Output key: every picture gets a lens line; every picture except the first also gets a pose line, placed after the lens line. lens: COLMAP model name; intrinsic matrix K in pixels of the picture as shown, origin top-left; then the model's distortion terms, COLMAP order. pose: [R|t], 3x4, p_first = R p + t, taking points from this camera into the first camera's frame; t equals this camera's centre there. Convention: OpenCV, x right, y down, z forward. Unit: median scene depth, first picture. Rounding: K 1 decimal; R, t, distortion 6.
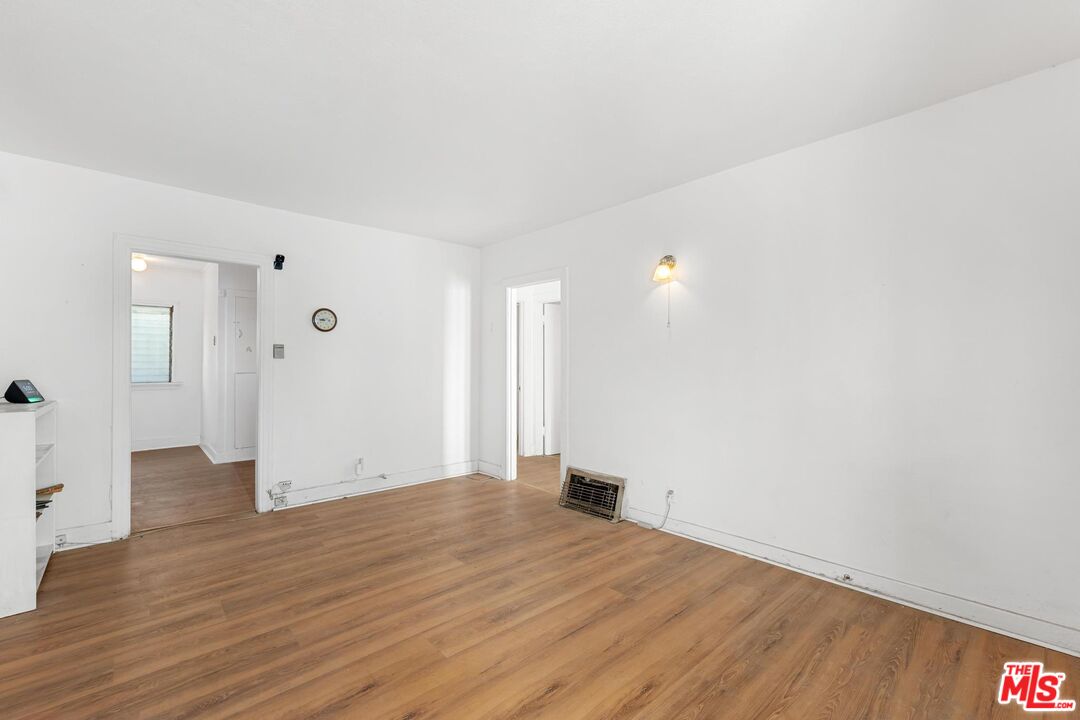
lens RADIAL K [[453.3, 0, 545.4], [0, 453.3, 382.0], [0, 0, 1]] dist [-0.000674, -0.000222]
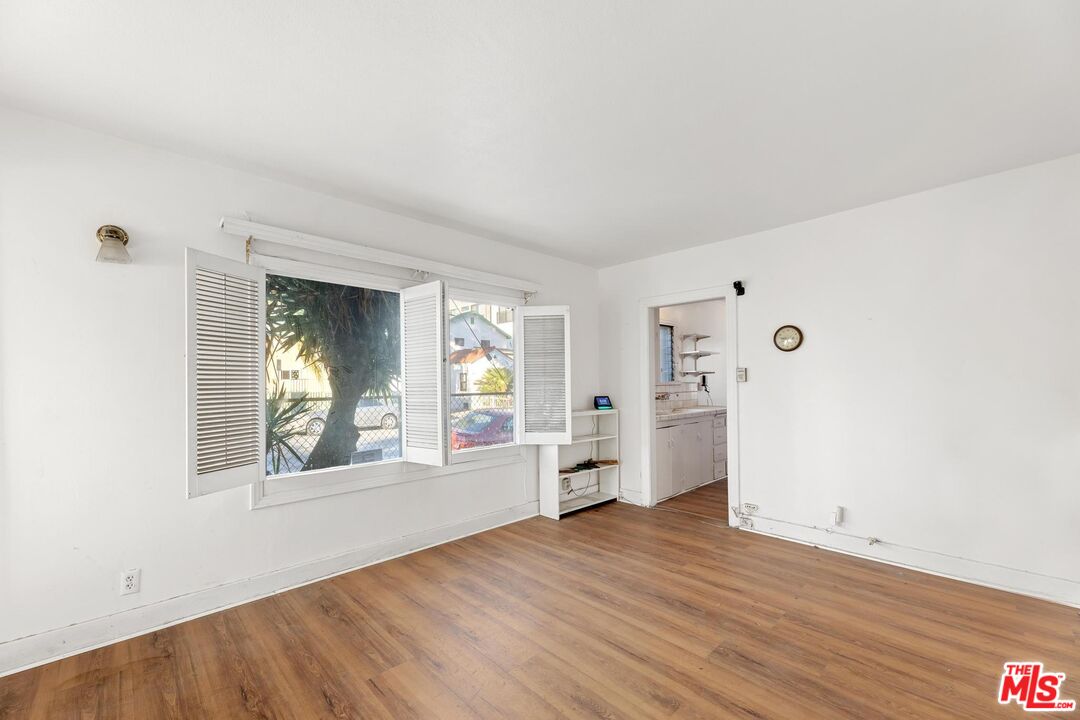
lens RADIAL K [[444.8, 0, 539.7], [0, 444.8, 378.7], [0, 0, 1]] dist [0.001674, 0.000038]
pose [[0.028152, -0.010259, -0.999551, 0.614224], [-0.037081, 0.999248, -0.011300, -0.044067], [0.998916, 0.037382, 0.027750, 0.769219]]
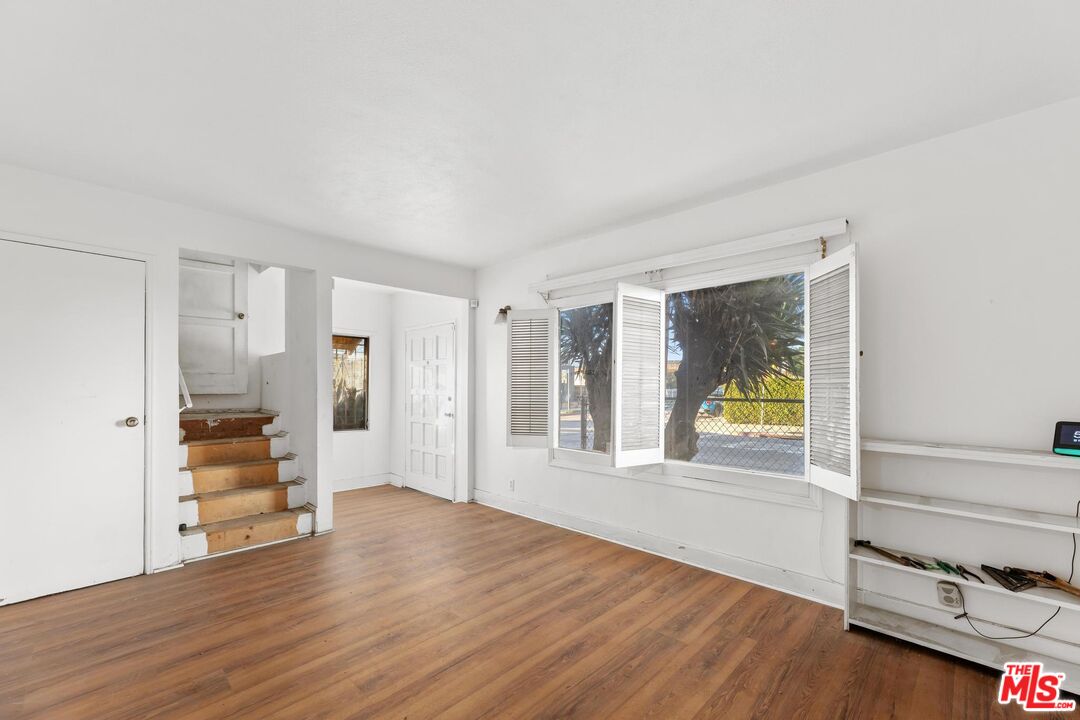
lens RADIAL K [[453.3, 0, 545.4], [0, 453.3, 382.0], [0, 0, 1]] dist [-0.000674, -0.000222]
pose [[-0.998475, -0.003401, -0.055092, -0.341629], [-0.005516, 0.999252, 0.038277, -0.091614], [0.054921, 0.038523, -0.997747, 1.775976]]
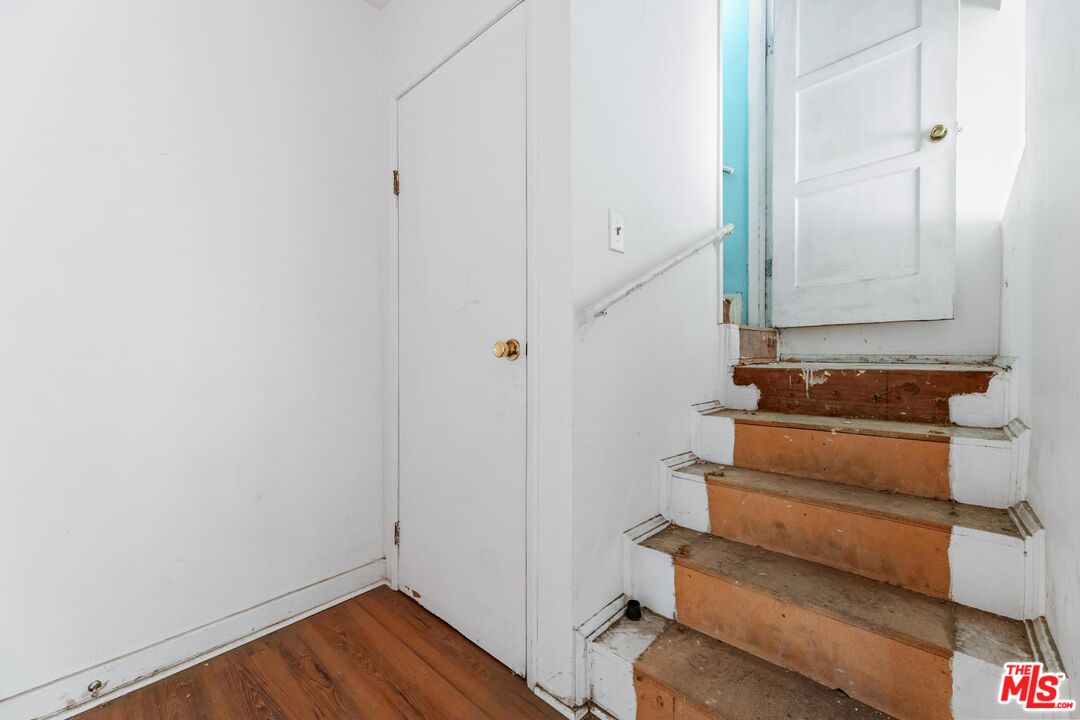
lens RADIAL K [[432.2, 0, 540.0], [0, 432.2, 360.0], [0, 0, 1]] dist [0.001470, 0.000089]
pose [[-0.075238, -0.007775, 0.997135, 0.135575], [0.047269, 0.998818, 0.011354, 0.075194], [-0.996045, 0.047988, -0.074782, 0.519013]]
